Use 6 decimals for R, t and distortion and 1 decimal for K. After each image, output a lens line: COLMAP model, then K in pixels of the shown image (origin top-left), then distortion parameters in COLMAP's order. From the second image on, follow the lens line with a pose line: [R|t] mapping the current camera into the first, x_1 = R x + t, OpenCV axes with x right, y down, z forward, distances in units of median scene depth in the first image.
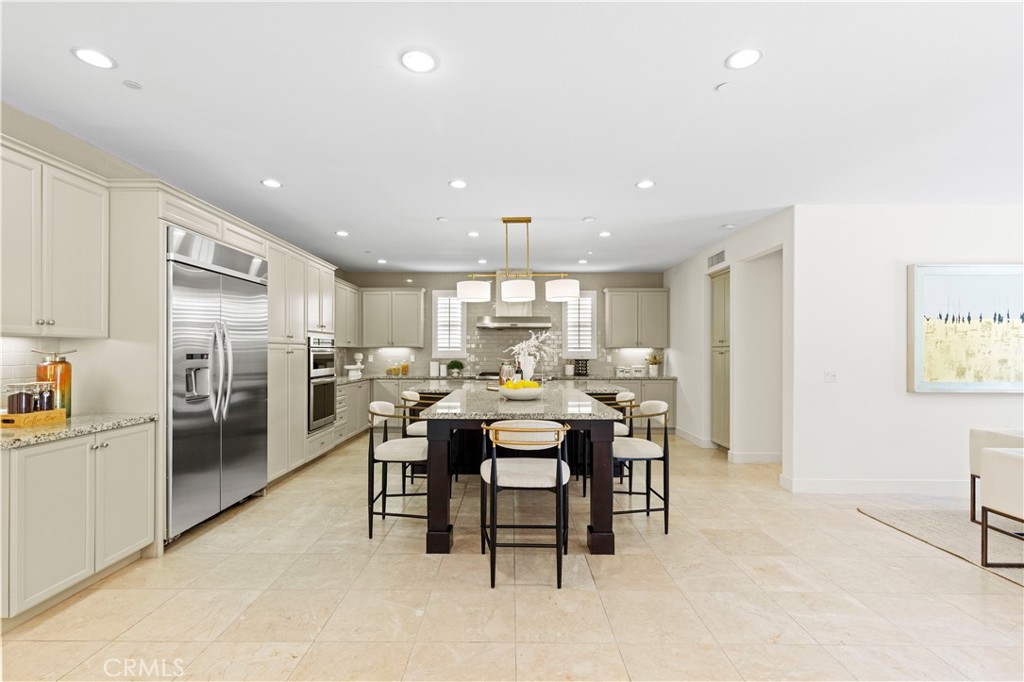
lens RADIAL K [[945.2, 0, 512.4], [0, 945.2, 347.3], [0, 0, 1]] dist [-0.011817, 0.000000]
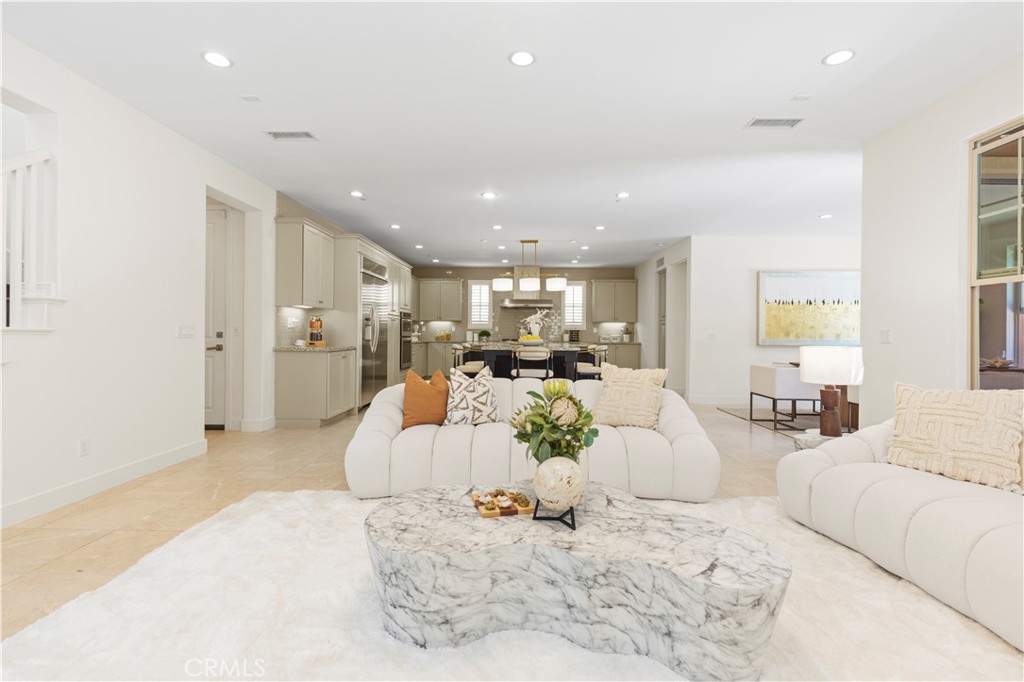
lens RADIAL K [[945.2, 0, 508.6], [0, 945.2, 335.1], [0, 0, 1]] dist [-0.011817, 0.000000]
pose [[0.999850, 0.006507, -0.016021, -0.002875], [-0.006396, 0.999955, 0.006971, 0.013826], [0.016065, -0.006868, 0.999847, -0.505220]]
